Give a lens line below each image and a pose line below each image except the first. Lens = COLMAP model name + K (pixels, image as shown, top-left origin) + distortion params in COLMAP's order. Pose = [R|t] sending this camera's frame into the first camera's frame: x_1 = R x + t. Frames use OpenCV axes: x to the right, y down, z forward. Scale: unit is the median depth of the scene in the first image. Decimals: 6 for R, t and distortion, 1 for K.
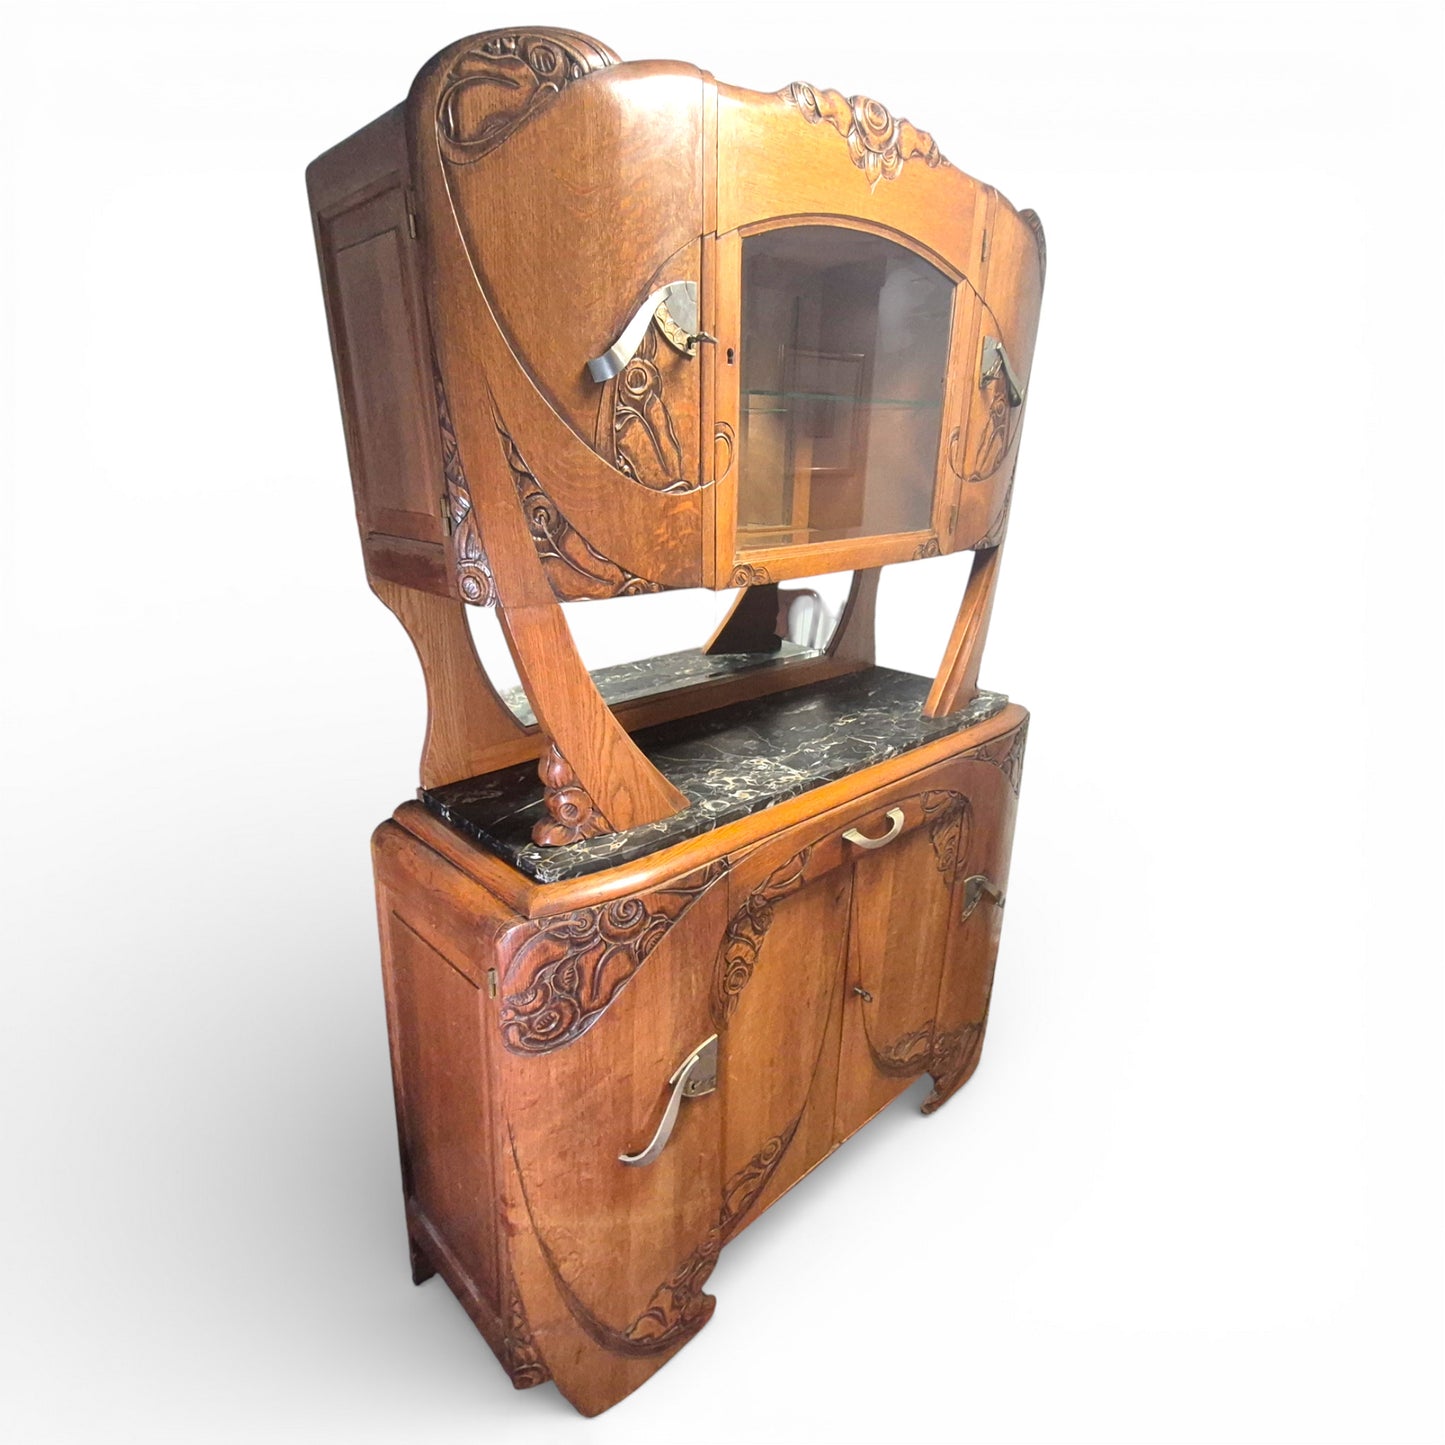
lens RADIAL K [[810.5, 0, 713.1], [0, 810.5, 772.2], [0, 0, 1]] dist [0.009137, -0.001499]
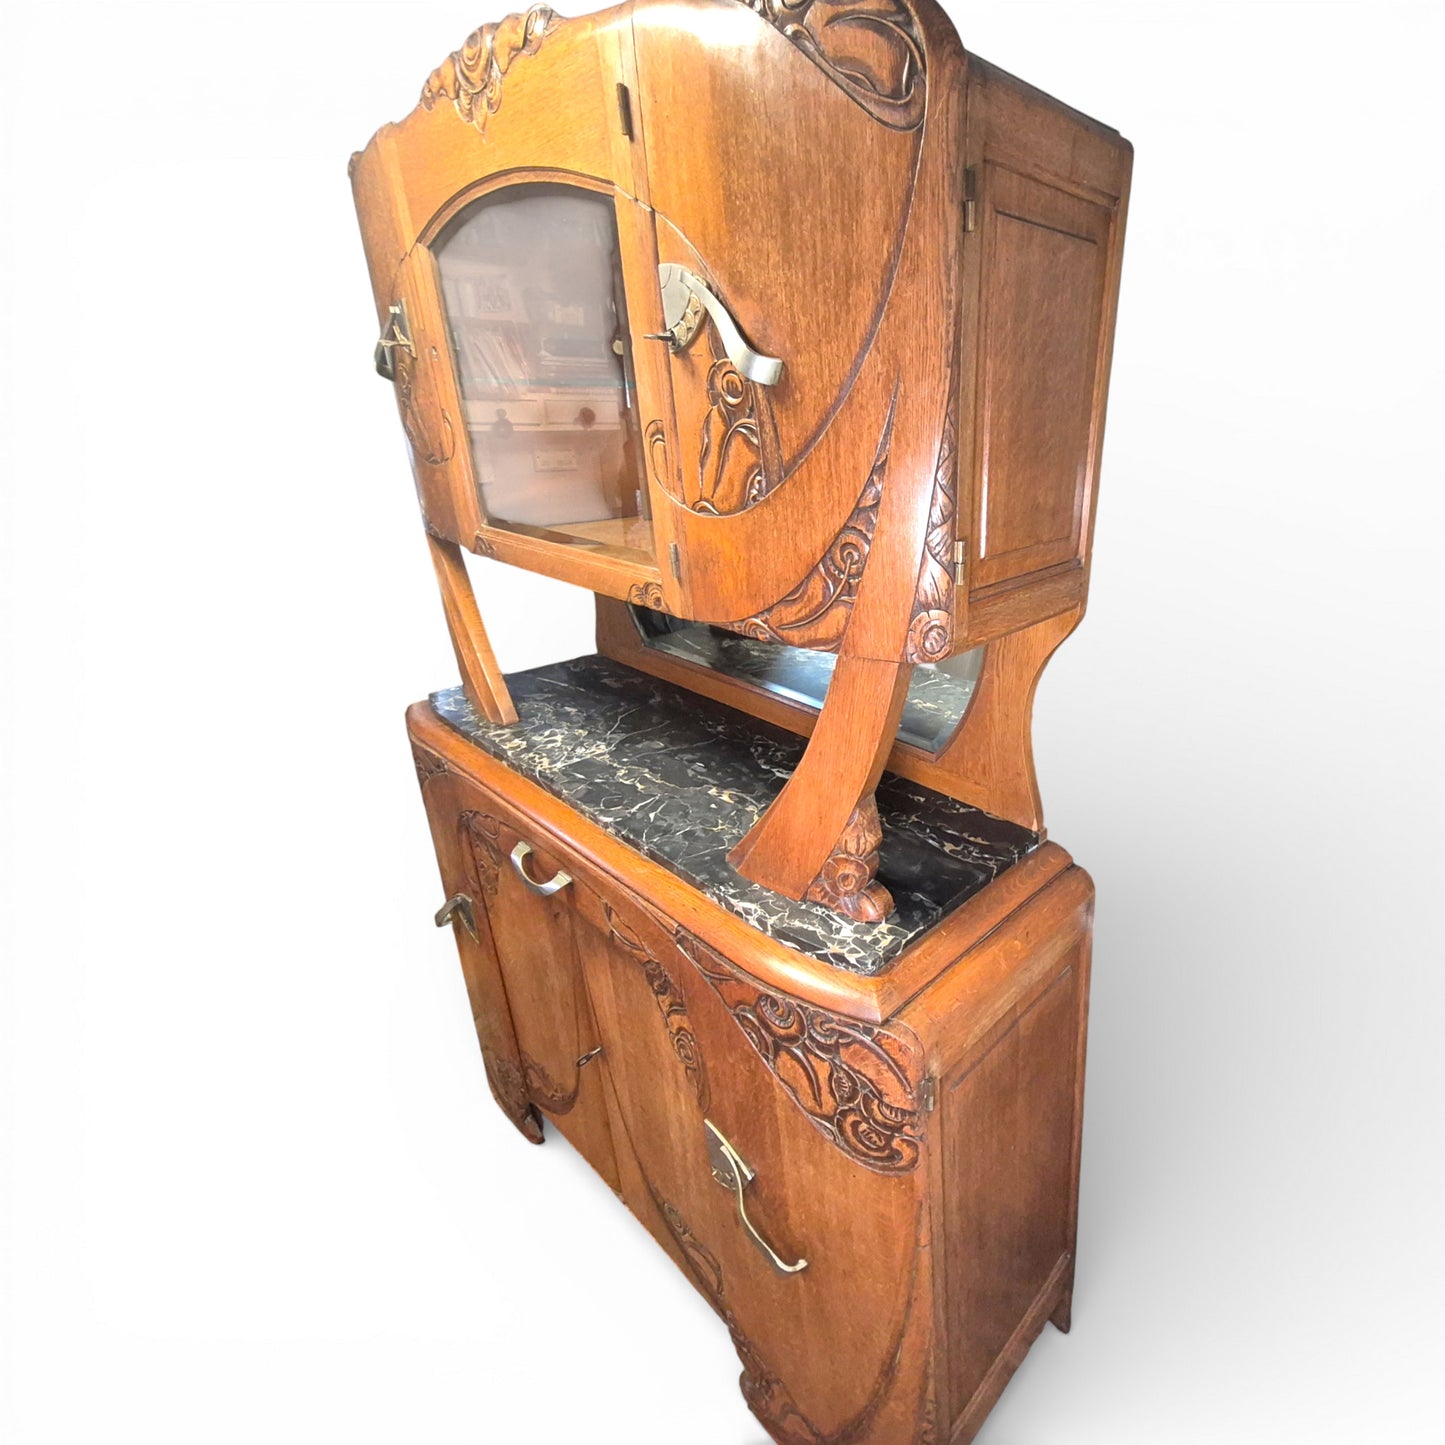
lens RADIAL K [[776.6, 0, 927.6], [0, 776.6, 710.9], [0, 0, 1]] dist [0.013001, -0.007469]
pose [[0.125182, 0.371166, -0.920090, 1.248446], [-0.385918, 0.872567, 0.299490, -0.639039], [0.914000, 0.317588, 0.252469, 1.448274]]
